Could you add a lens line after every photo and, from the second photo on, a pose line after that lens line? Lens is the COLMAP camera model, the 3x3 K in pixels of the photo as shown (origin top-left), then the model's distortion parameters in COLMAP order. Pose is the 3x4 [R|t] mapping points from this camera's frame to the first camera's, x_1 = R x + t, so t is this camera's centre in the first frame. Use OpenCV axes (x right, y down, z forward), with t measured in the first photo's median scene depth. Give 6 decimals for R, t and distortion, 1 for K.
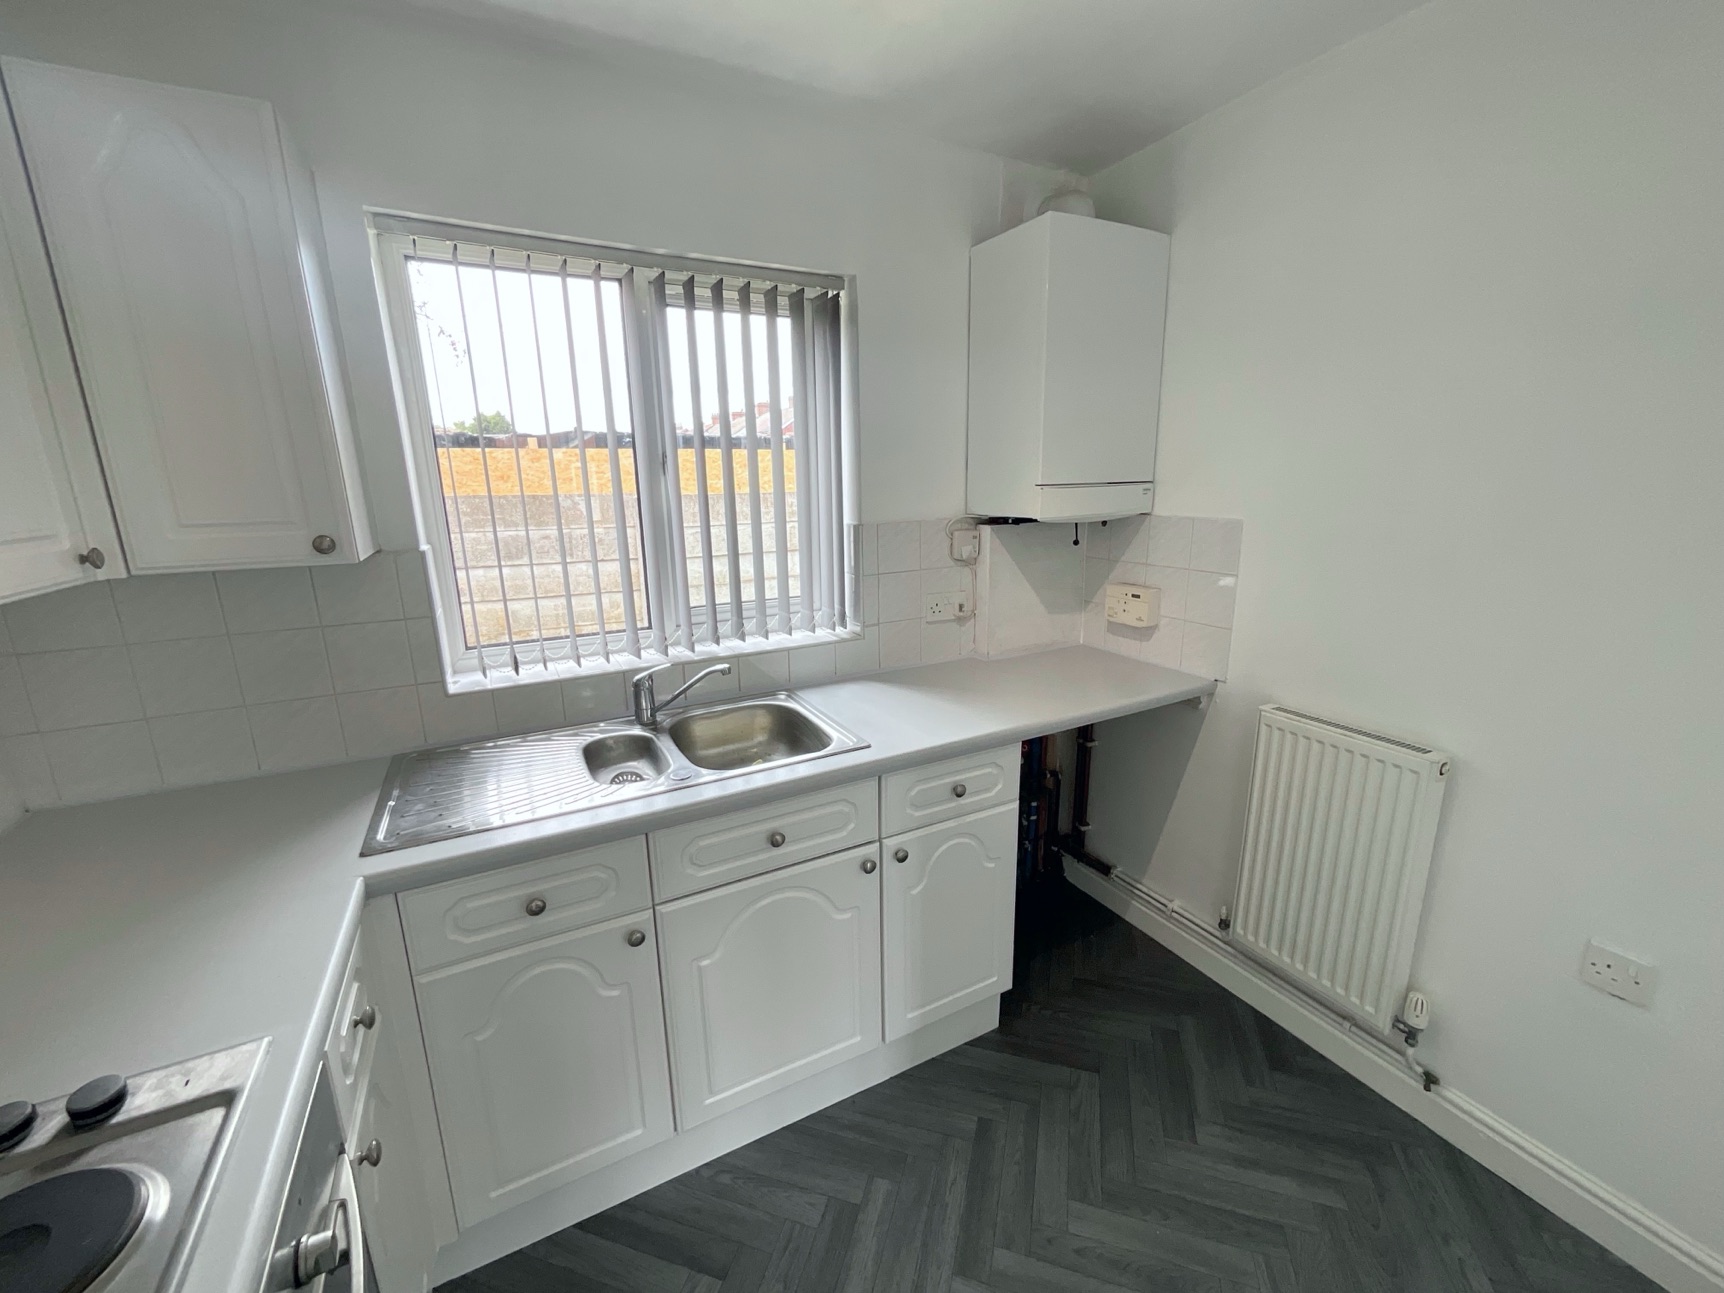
lens RADIAL K [[707.2, 0, 864.6], [0, 707.2, 649.8], [0, 0, 1]] dist [0.000701, 0.000754]
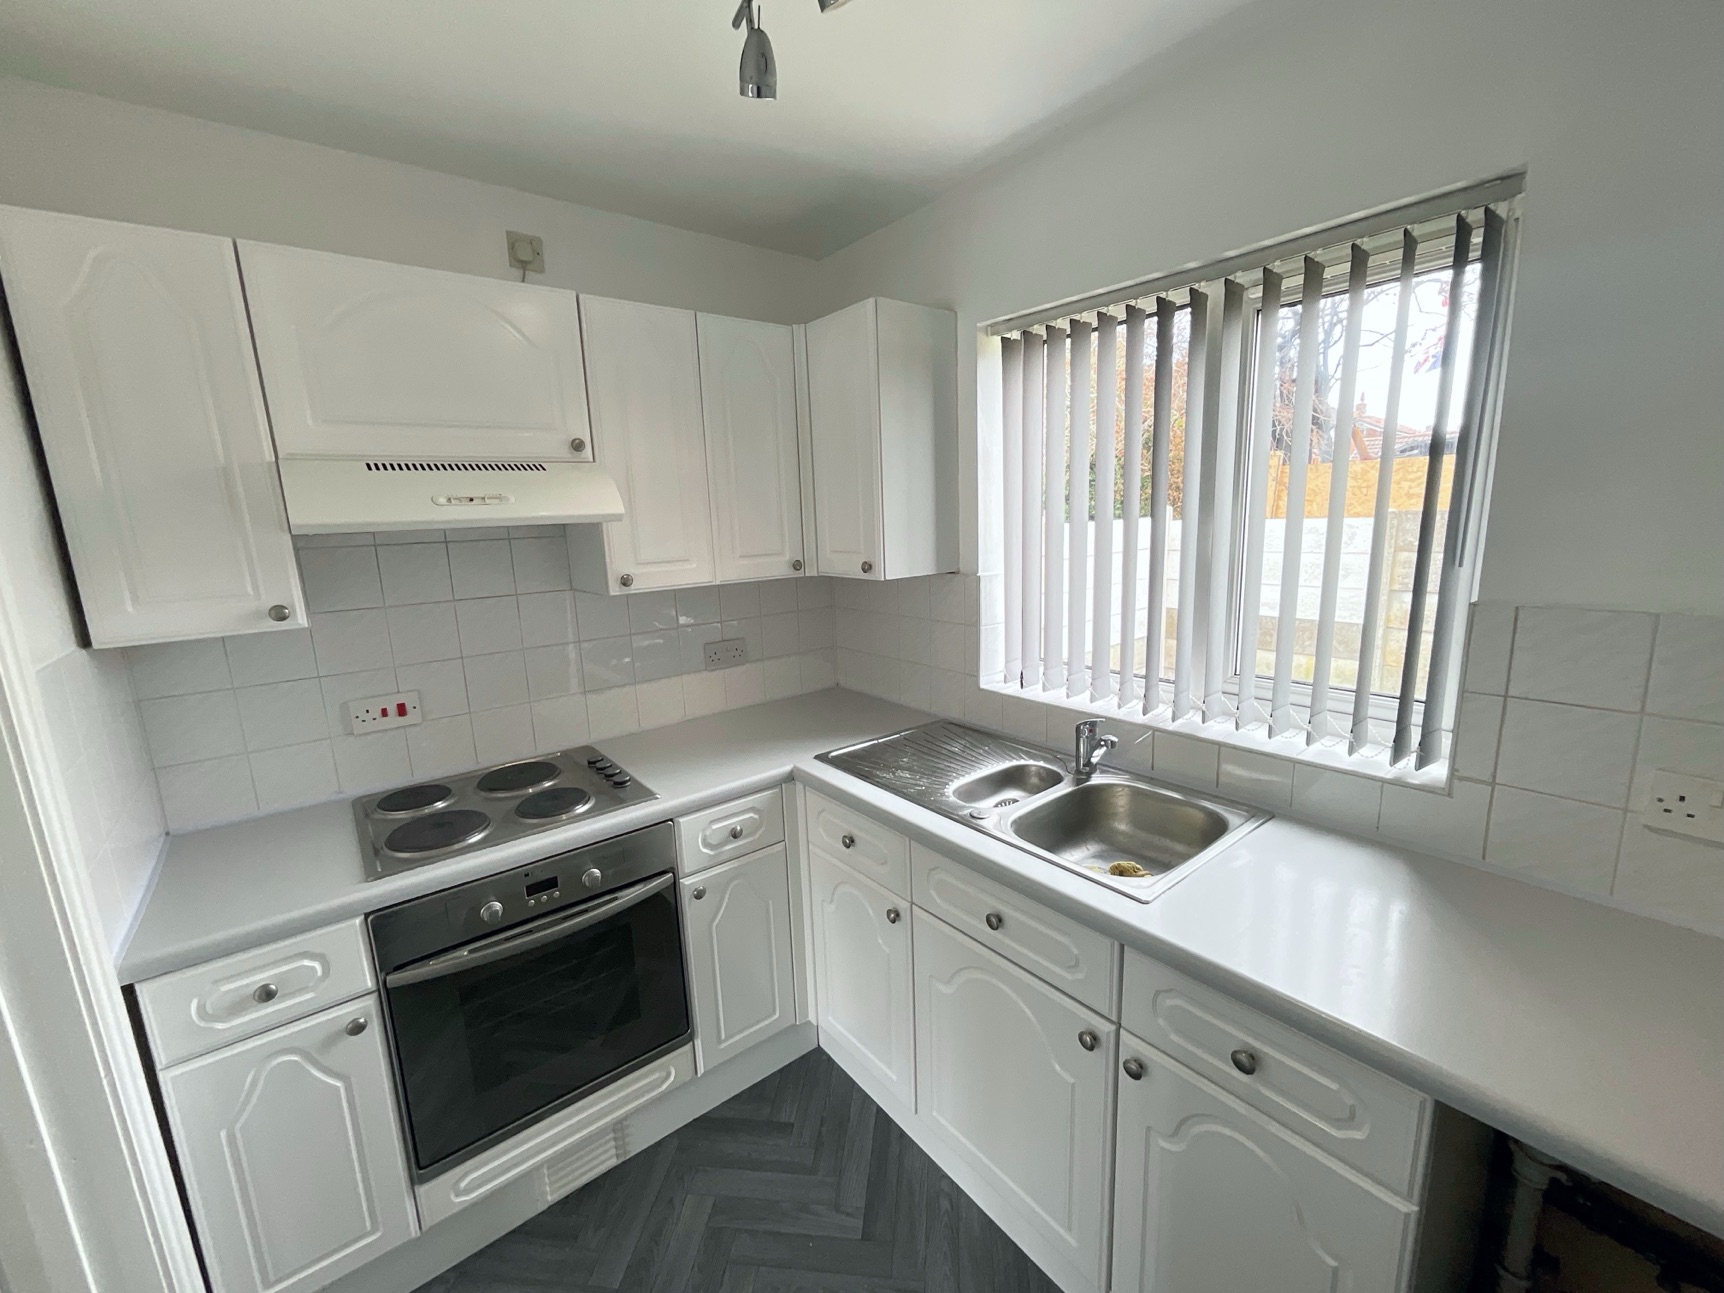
lens RADIAL K [[700.1, 0, 862.0], [0, 700.1, 646.5], [0, 0, 1]] dist [0.002155, -0.002309]
pose [[0.176188, 0.197743, -0.964290, 0.498081], [-0.200472, 0.966292, 0.161525, -0.145671], [0.963727, 0.164854, 0.209891, 0.441728]]
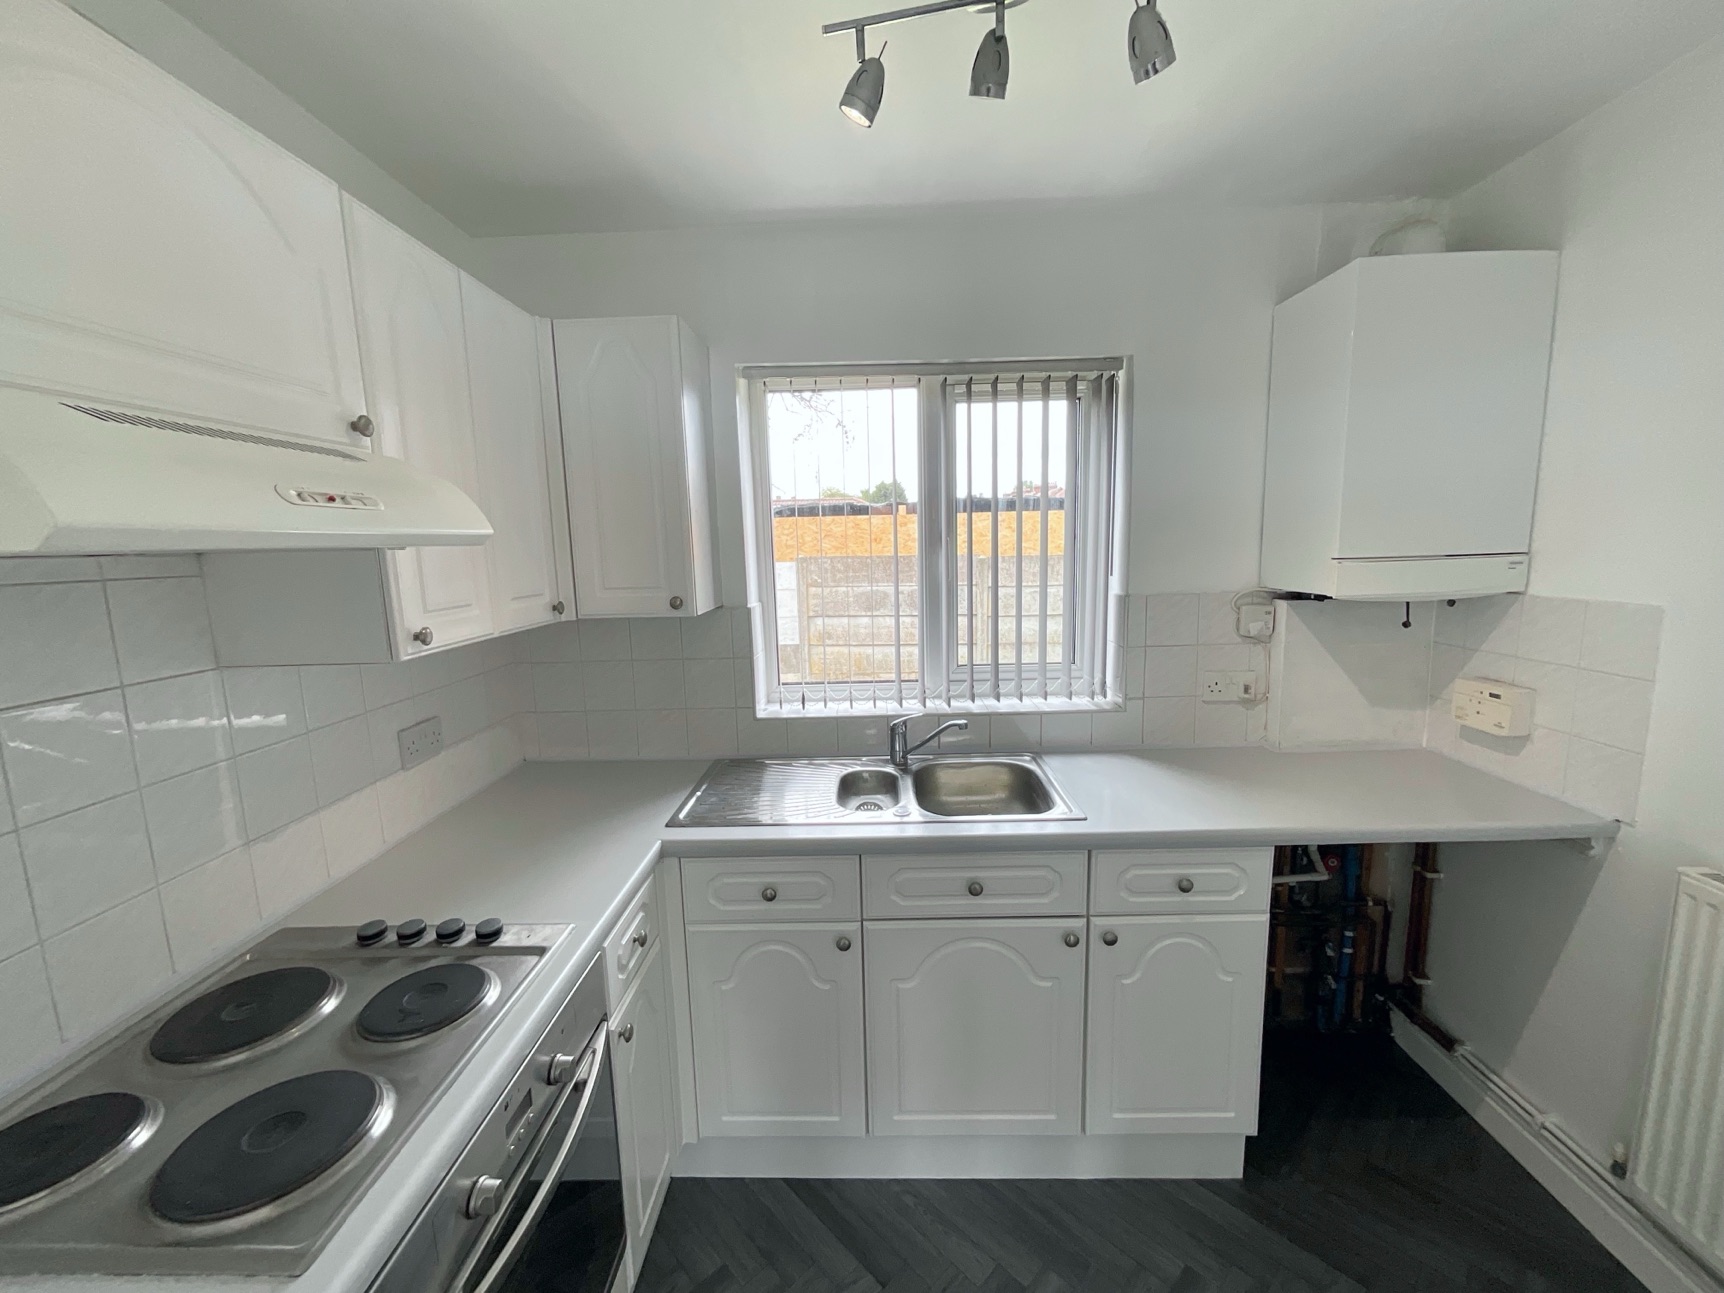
lens RADIAL K [[711.0, 0, 859.4], [0, 711.0, 650.7], [0, 0, 1]] dist [0.000906, 0.000584]
pose [[0.870090, 0.068981, -0.488042, 0.169988], [-0.105499, 0.993275, -0.047694, -0.014865], [0.481470, 0.092986, 0.871516, -0.041773]]
